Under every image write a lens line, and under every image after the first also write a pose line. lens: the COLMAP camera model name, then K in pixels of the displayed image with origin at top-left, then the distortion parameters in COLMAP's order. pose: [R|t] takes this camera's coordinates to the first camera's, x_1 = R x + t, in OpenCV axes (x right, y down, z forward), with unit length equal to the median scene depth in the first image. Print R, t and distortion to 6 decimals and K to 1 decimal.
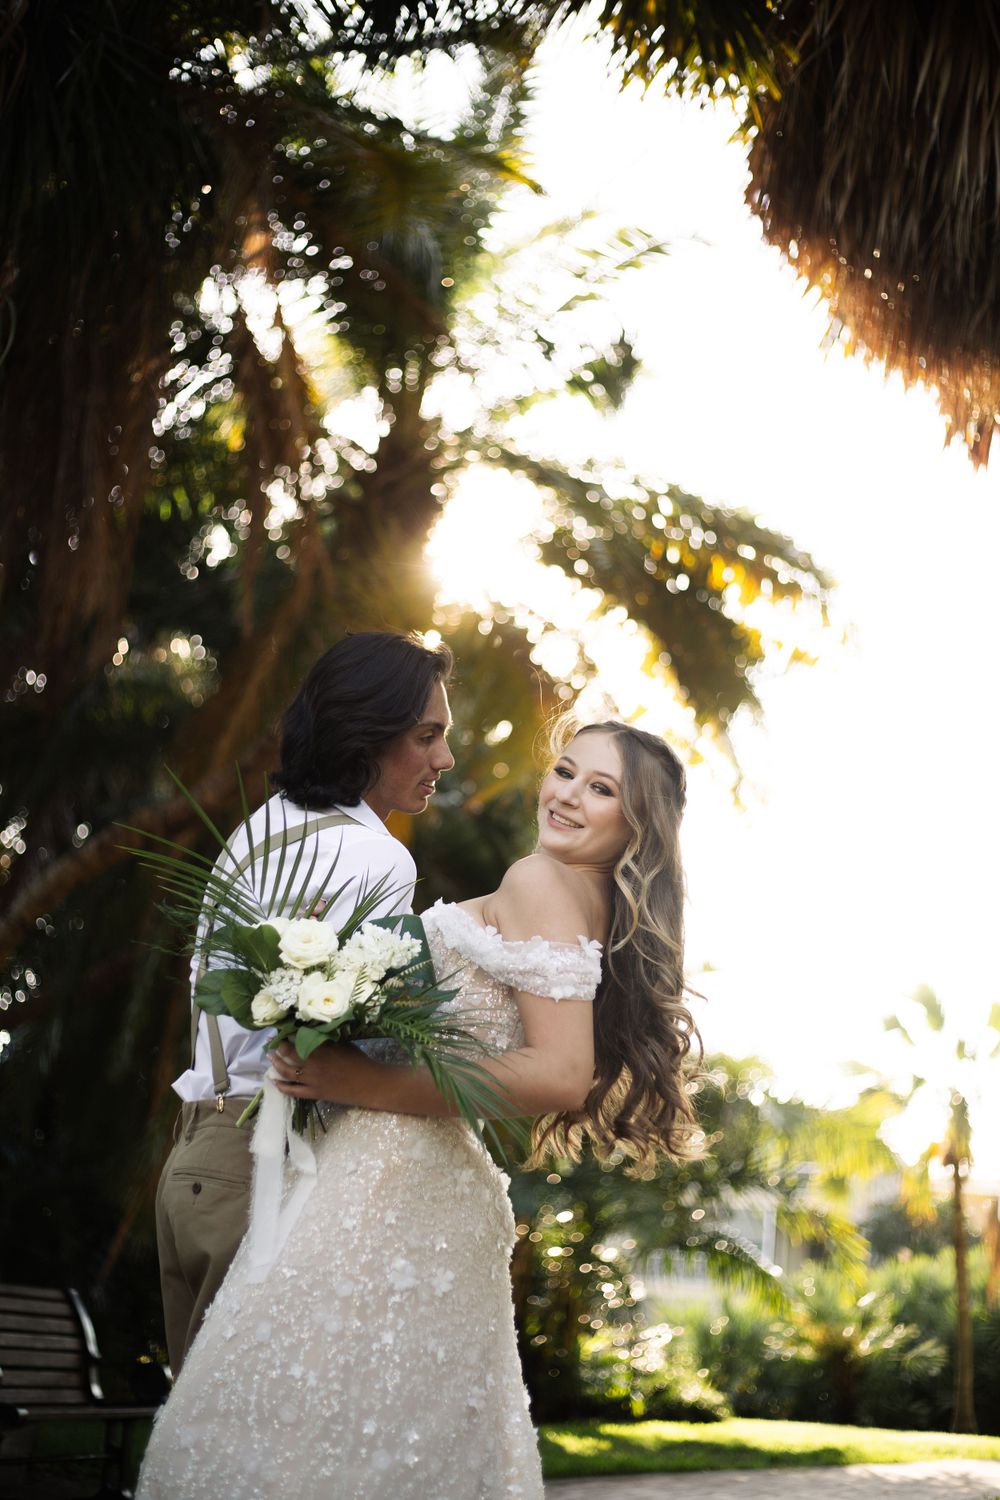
lens RADIAL K [[2206.3, 0, 503.4], [0, 2206.3, 749.8], [0, 0, 1]] dist [-0.101638, -0.040840]
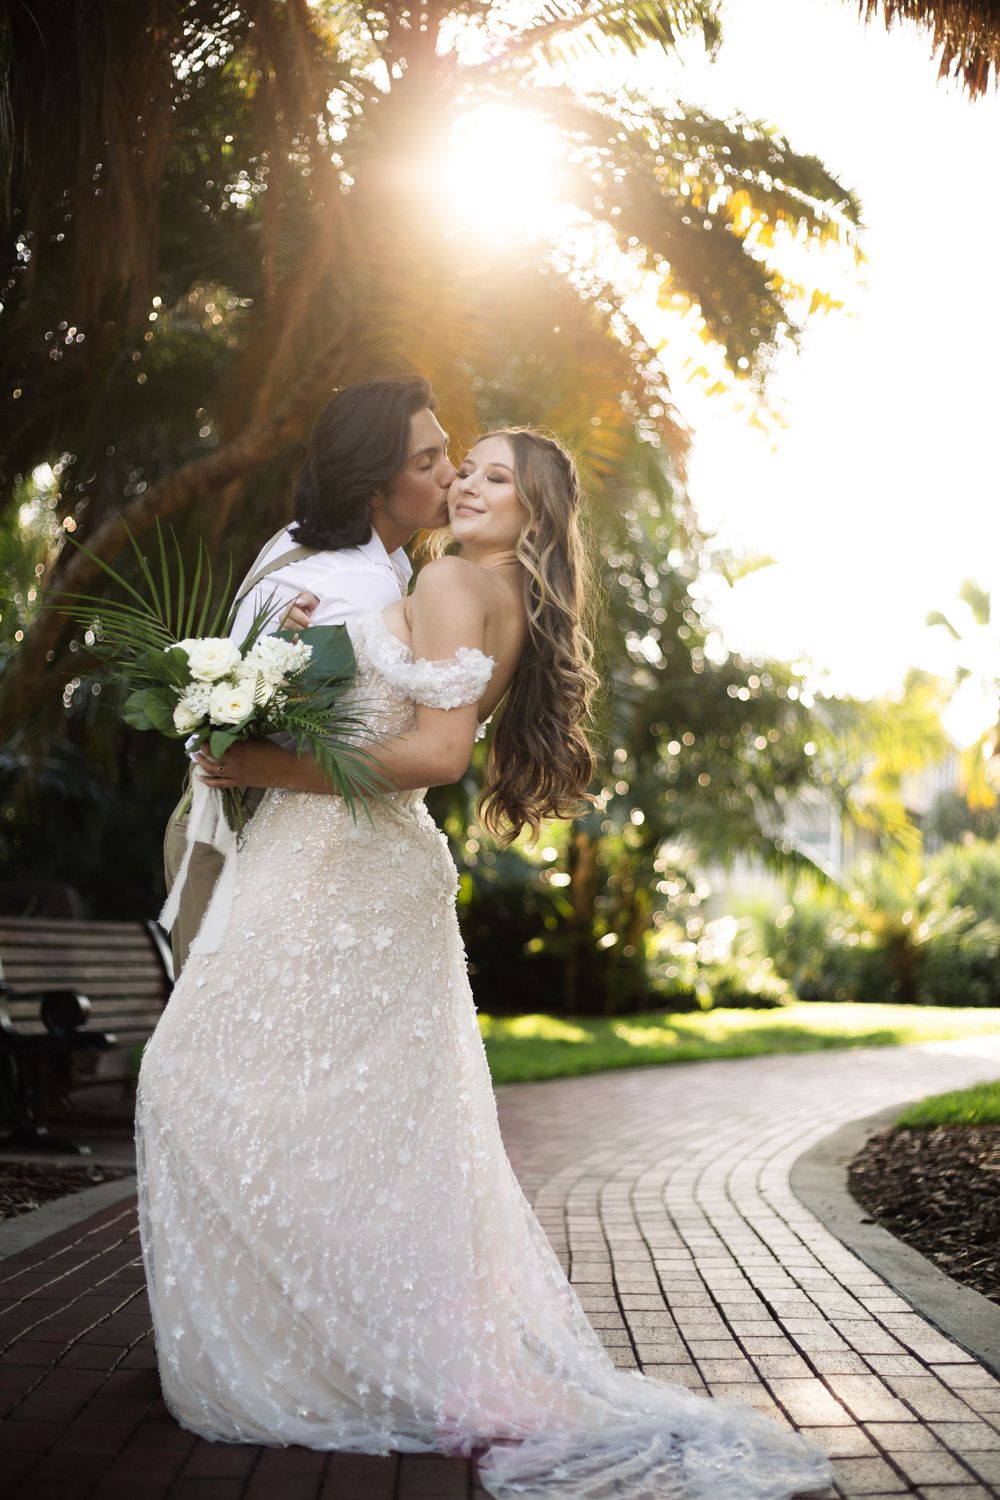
lens RADIAL K [[2165.7, 0, 499.9], [0, 2165.7, 750.4], [0, 0, 1]] dist [-0.070493, -0.123604]
pose [[0.998109, -0.049463, -0.036494, 0.011964], [0.055098, 0.983131, 0.174409, -0.008626], [0.027252, -0.176090, 0.983997, -0.020241]]
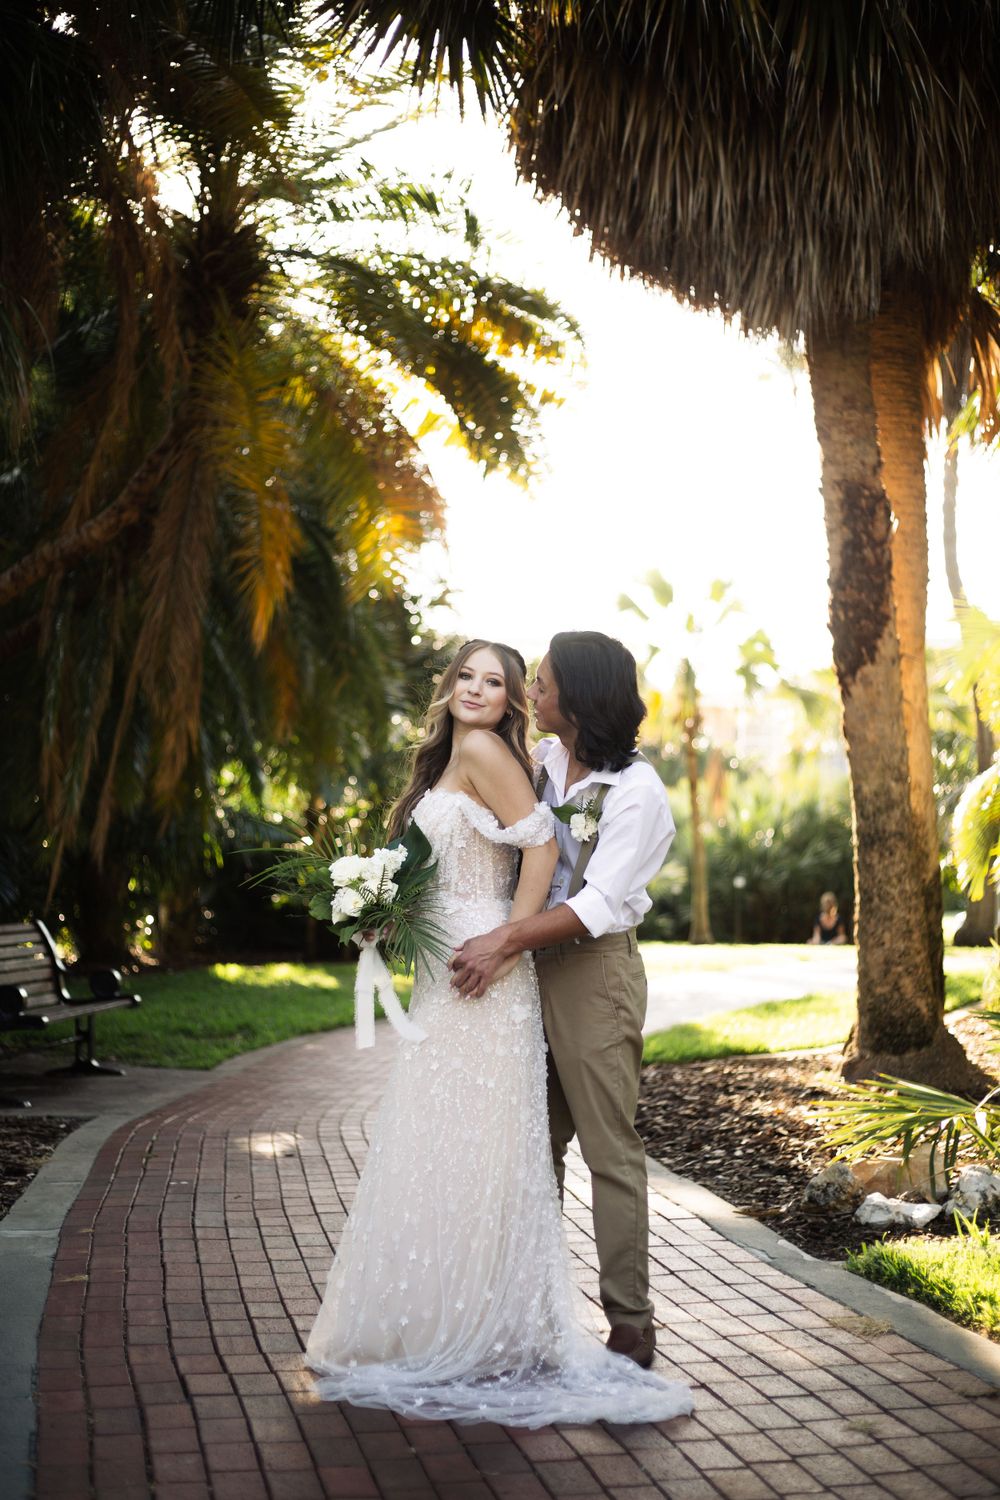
lens RADIAL K [[2139.0, 0, 501.5], [0, 2139.0, 748.5], [0, 0, 1]] dist [-0.066835, -0.128879]
pose [[0.992625, -0.057580, 0.106680, -0.030662], [0.033553, 0.976114, 0.214653, -0.091102], [-0.116491, -0.209490, 0.970847, -0.207415]]
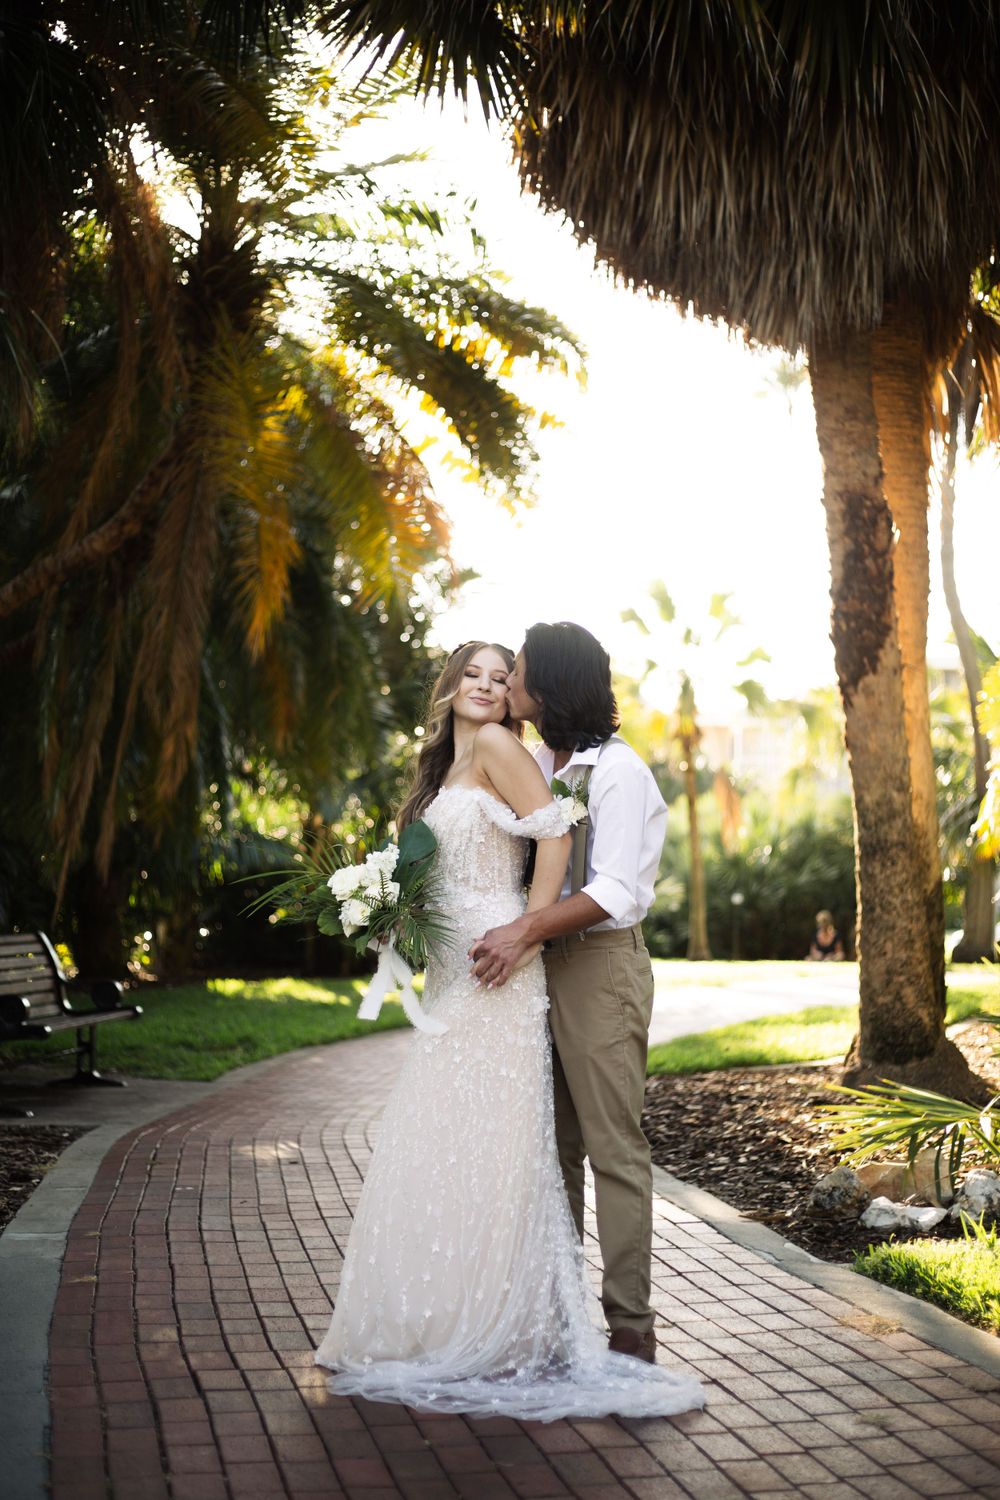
lens RADIAL K [[2139.0, 0, 501.5], [0, 2139.0, 748.5], [0, 0, 1]] dist [-0.066835, -0.128879]
pose [[0.992452, -0.056097, 0.109053, -0.033347], [0.032664, 0.978040, 0.205841, -0.088191], [-0.118205, -0.200725, 0.972490, -0.209207]]
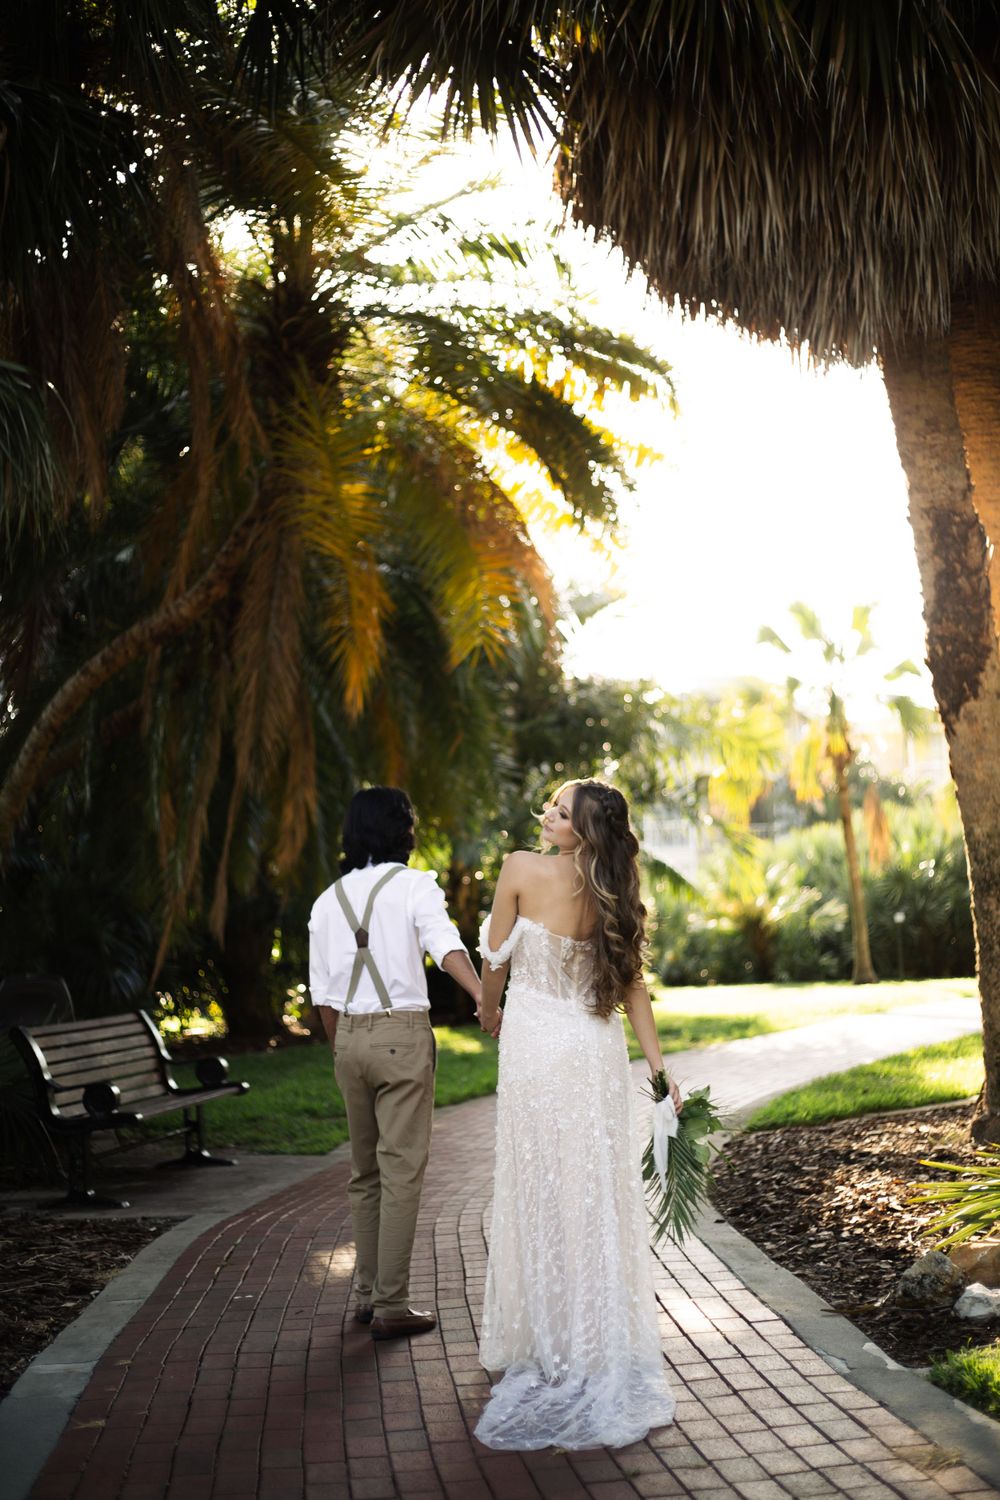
lens RADIAL K [[2139.0, 0, 501.5], [0, 2139.0, 748.5], [0, 0, 1]] dist [-0.066835, -0.128879]
pose [[0.992908, -0.115197, 0.029378, 0.001019], [0.107669, 0.976128, 0.188629, -0.089168], [-0.050406, -0.184128, 0.981609, -0.178323]]
